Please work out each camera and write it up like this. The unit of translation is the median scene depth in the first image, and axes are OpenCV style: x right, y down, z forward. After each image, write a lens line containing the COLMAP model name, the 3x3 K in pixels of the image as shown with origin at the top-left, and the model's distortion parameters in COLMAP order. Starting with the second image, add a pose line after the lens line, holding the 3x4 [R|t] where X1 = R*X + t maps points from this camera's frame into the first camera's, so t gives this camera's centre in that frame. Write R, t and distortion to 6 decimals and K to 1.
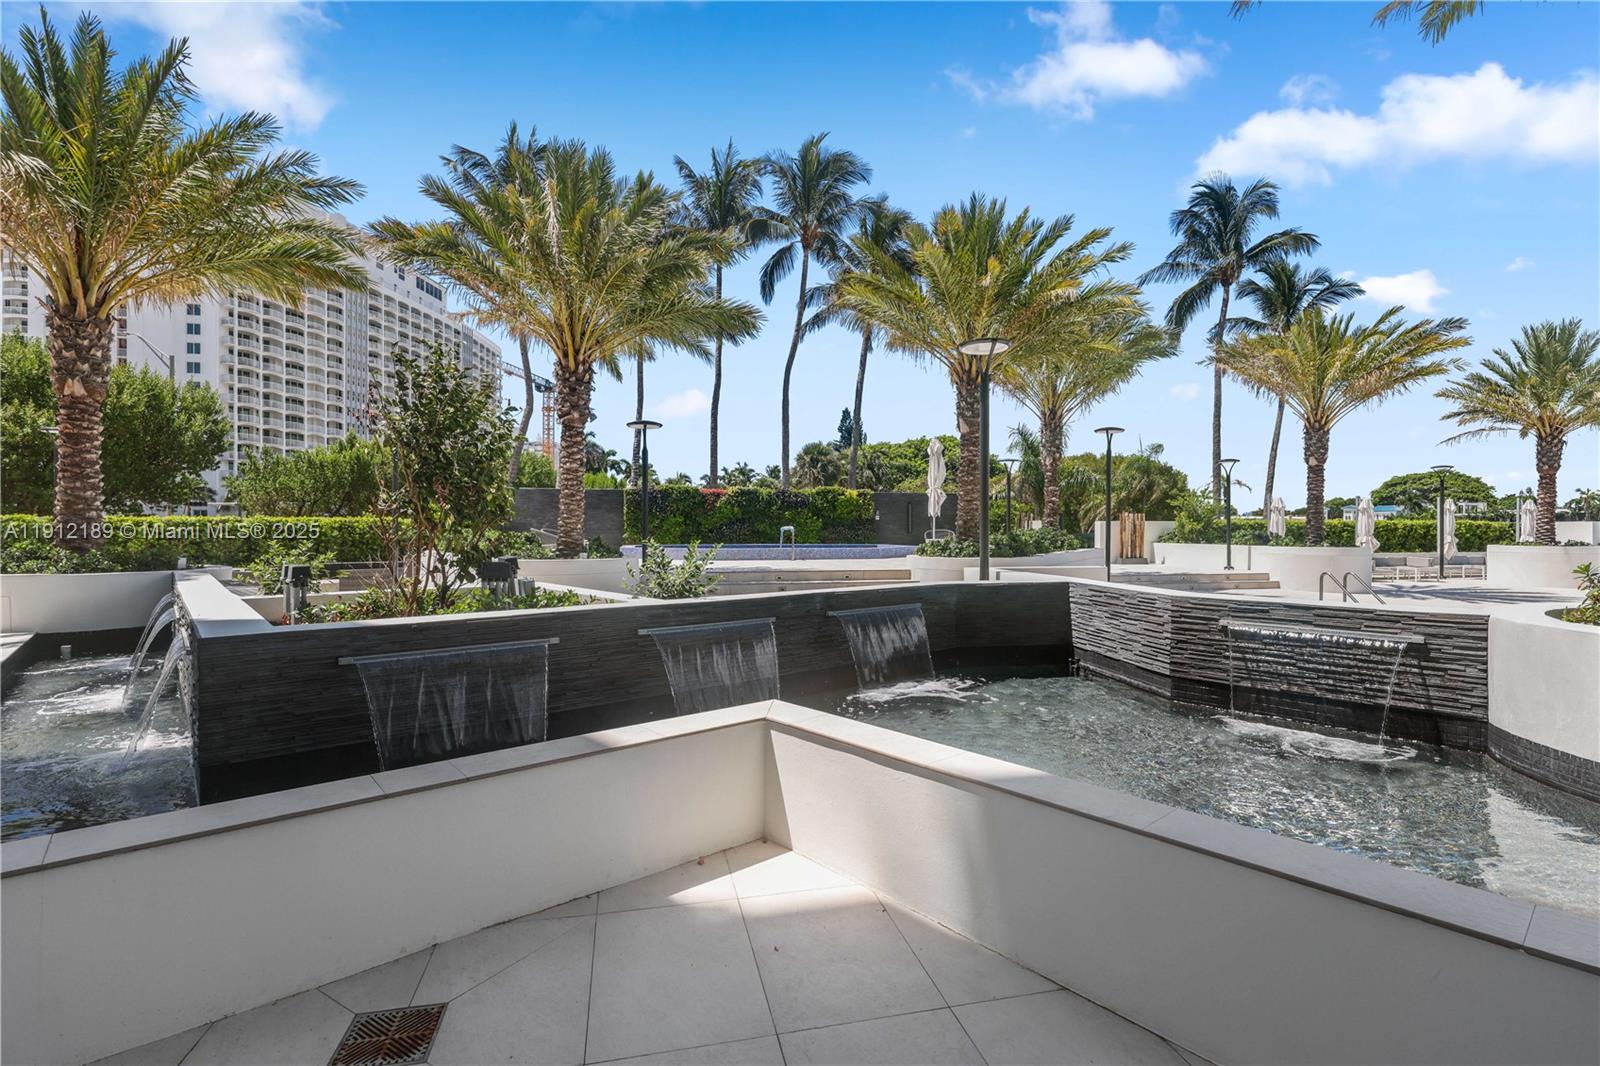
lens RADIAL K [[749.7, 0, 798.9], [0, 749.7, 505.0], [0, 0, 1]] dist [0.015825, 0.000023]
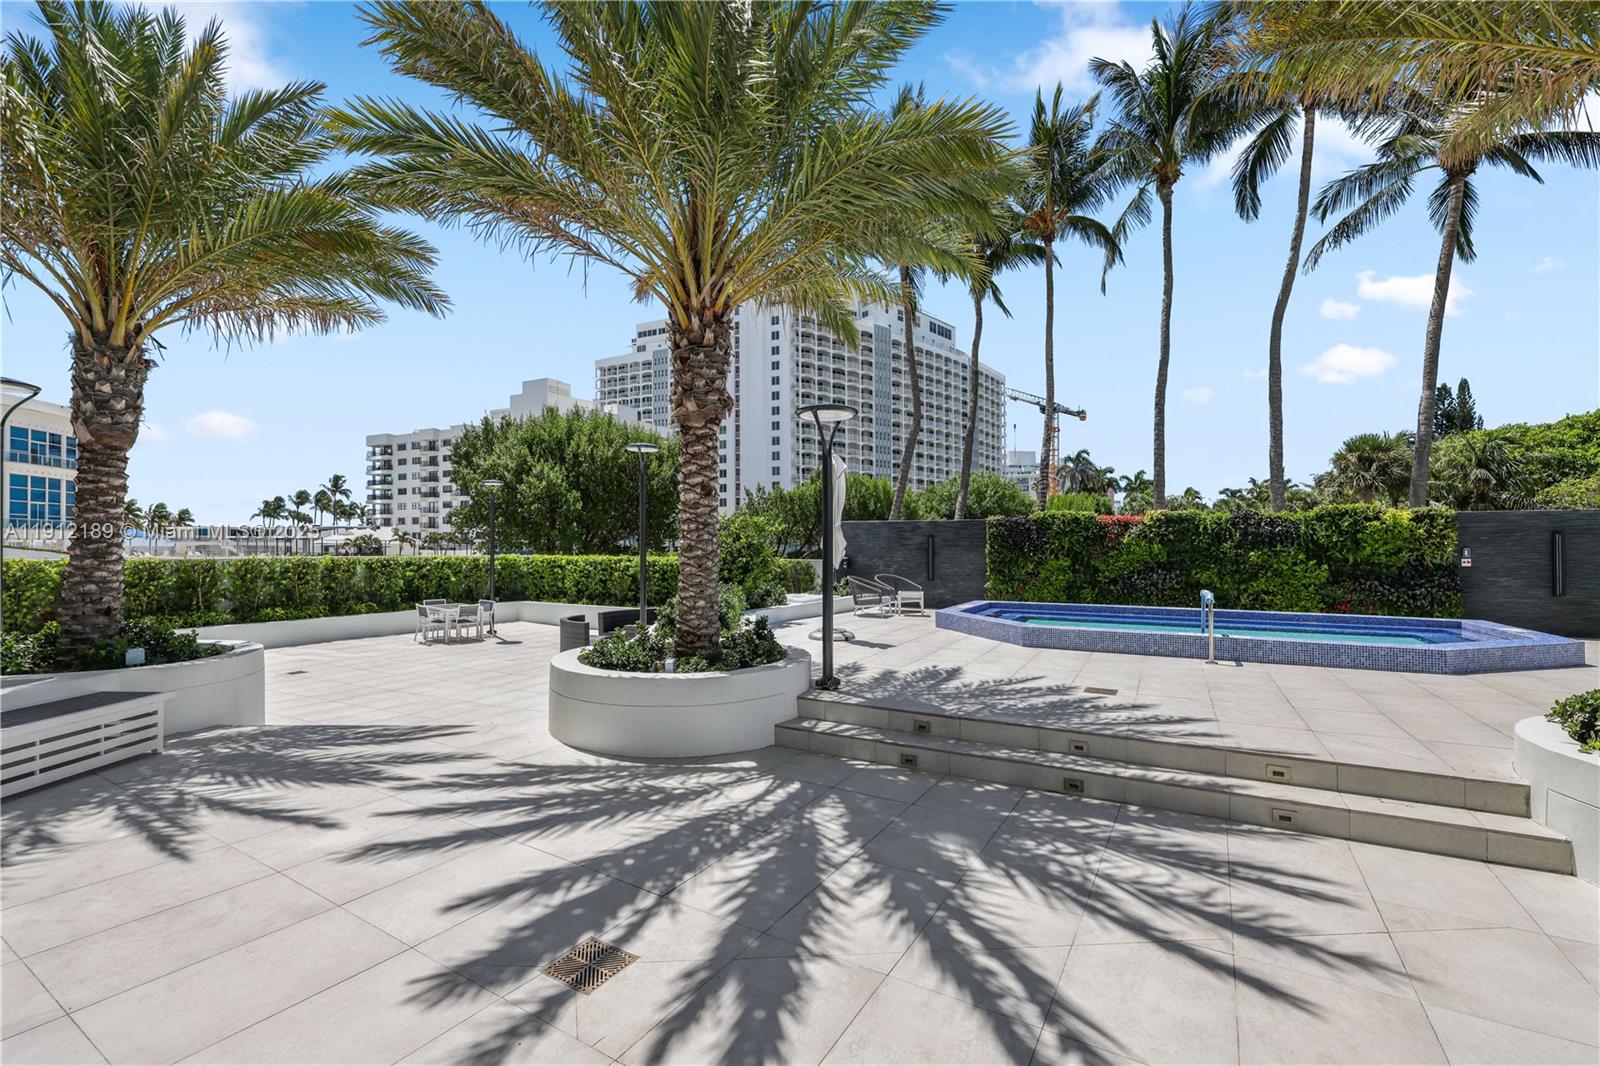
lens RADIAL K [[653.9, 0, 901.3], [0, 653.9, 527.1], [0, 0, 1]] dist [0.008904, -0.000176]
pose [[0.792761, -0.014368, -0.609364, 0.042209], [0.021473, 0.999760, 0.004363, -0.009655], [0.609155, -0.016544, 0.792879, 0.242281]]
